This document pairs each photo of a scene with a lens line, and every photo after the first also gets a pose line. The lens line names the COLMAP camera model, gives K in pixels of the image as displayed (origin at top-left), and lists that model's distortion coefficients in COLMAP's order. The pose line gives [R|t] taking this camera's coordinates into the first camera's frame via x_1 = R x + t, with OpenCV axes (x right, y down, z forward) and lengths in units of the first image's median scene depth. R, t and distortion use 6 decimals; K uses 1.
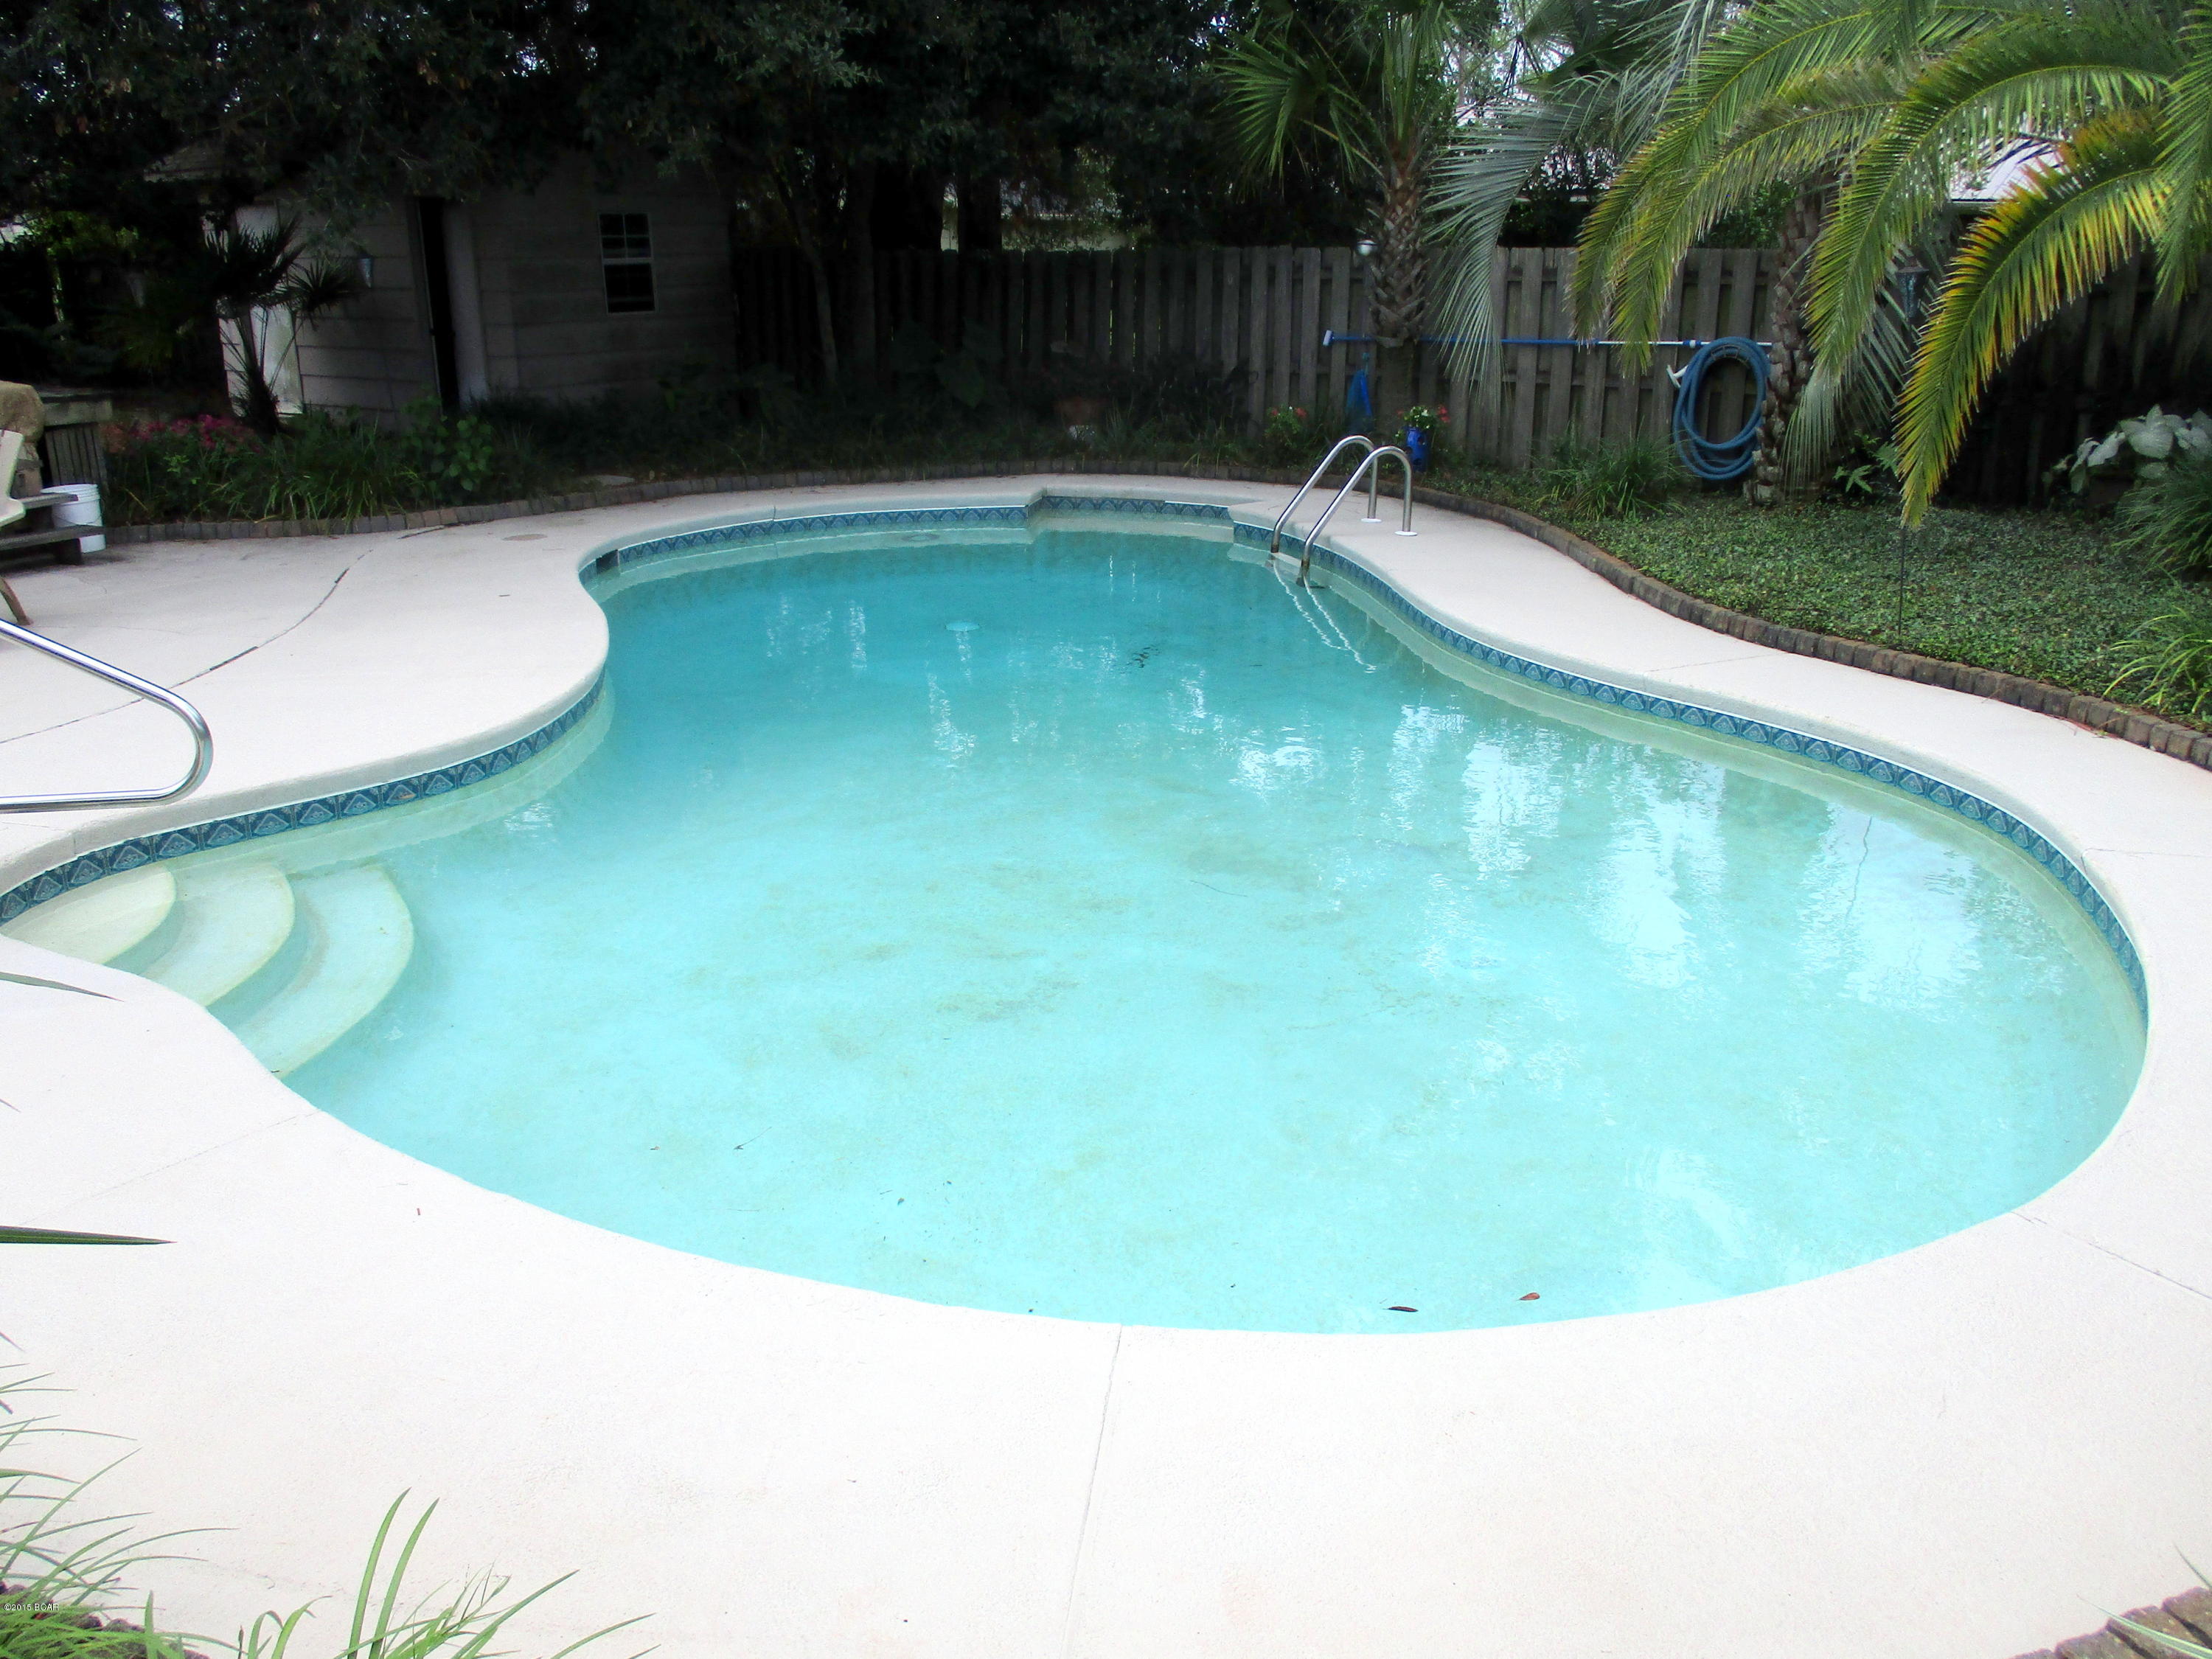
lens RADIAL K [[1929.0, 0, 1106.0], [0, 1929.0, 829.5], [0, 0, 1]] dist [-0.007624, 0.001980]
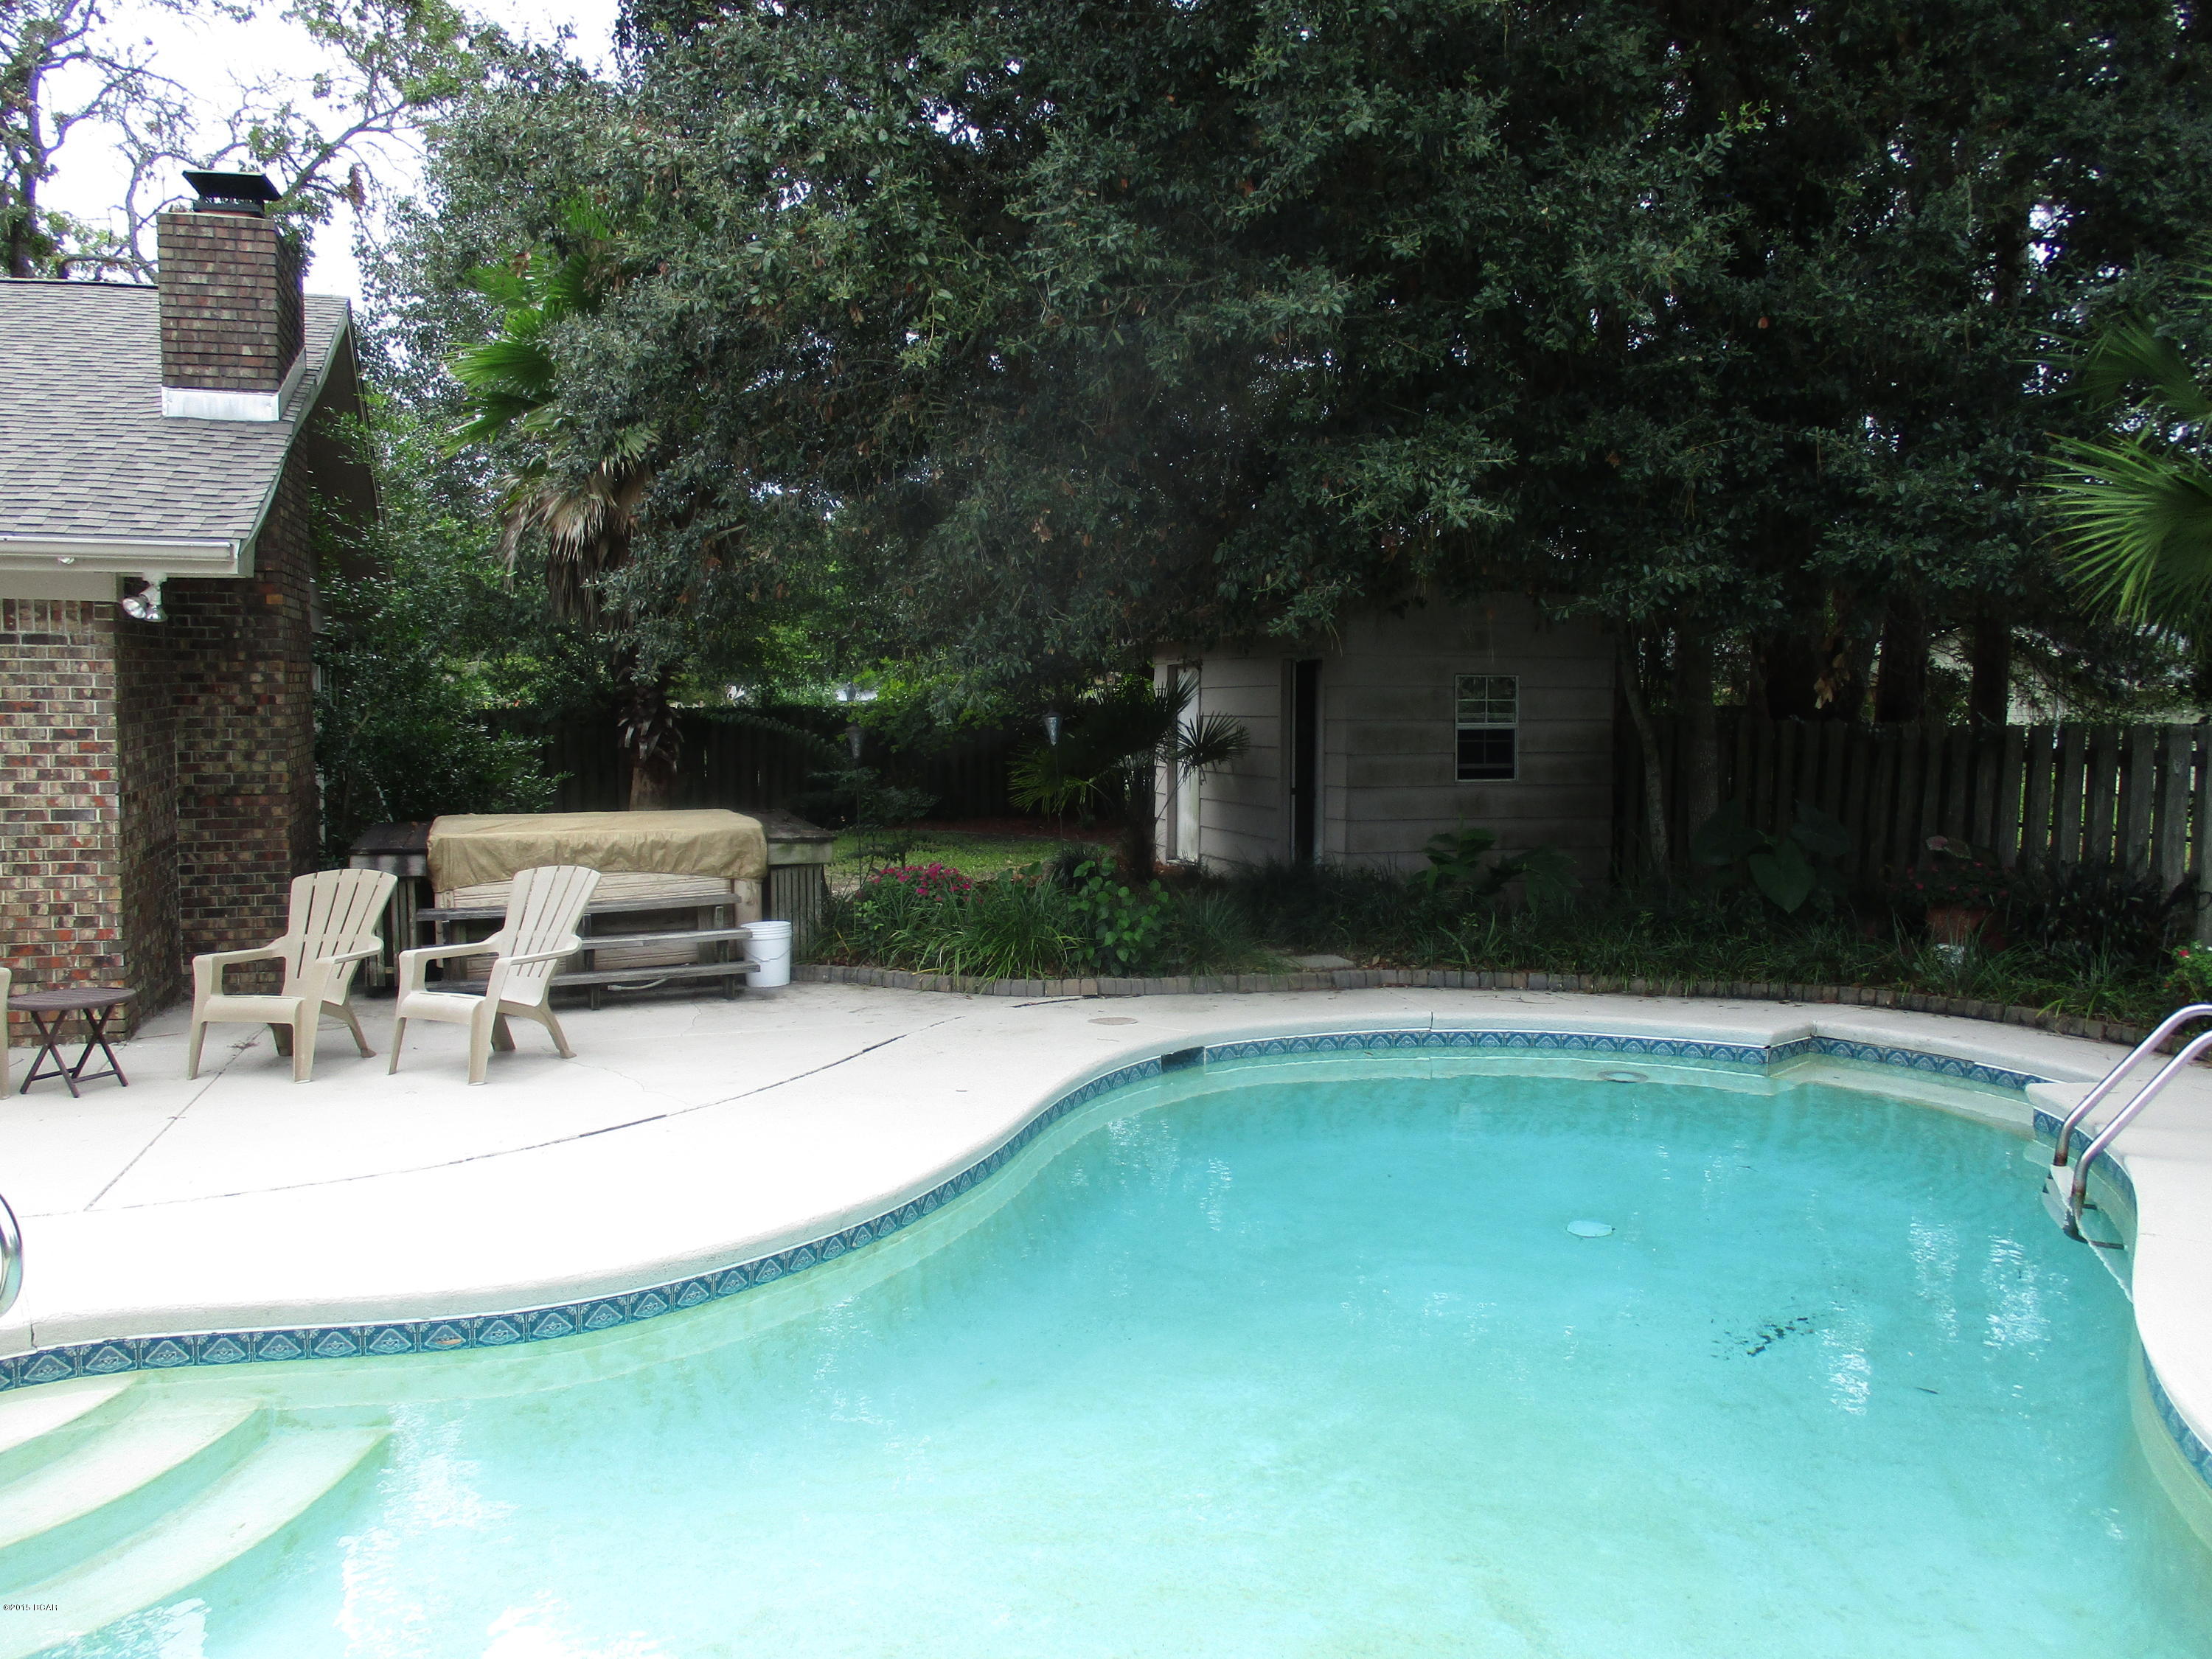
lens RADIAL K [[1909.9, 0, 1120.2], [0, 1909.9, 794.4], [0, 0, 1]] dist [0.004071, -0.009643]
pose [[0.817091, 0.040537, -0.575081, 0.184348], [-0.181823, 0.964734, -0.190336, -0.077671], [0.547085, 0.260085, 0.795647, 0.250410]]
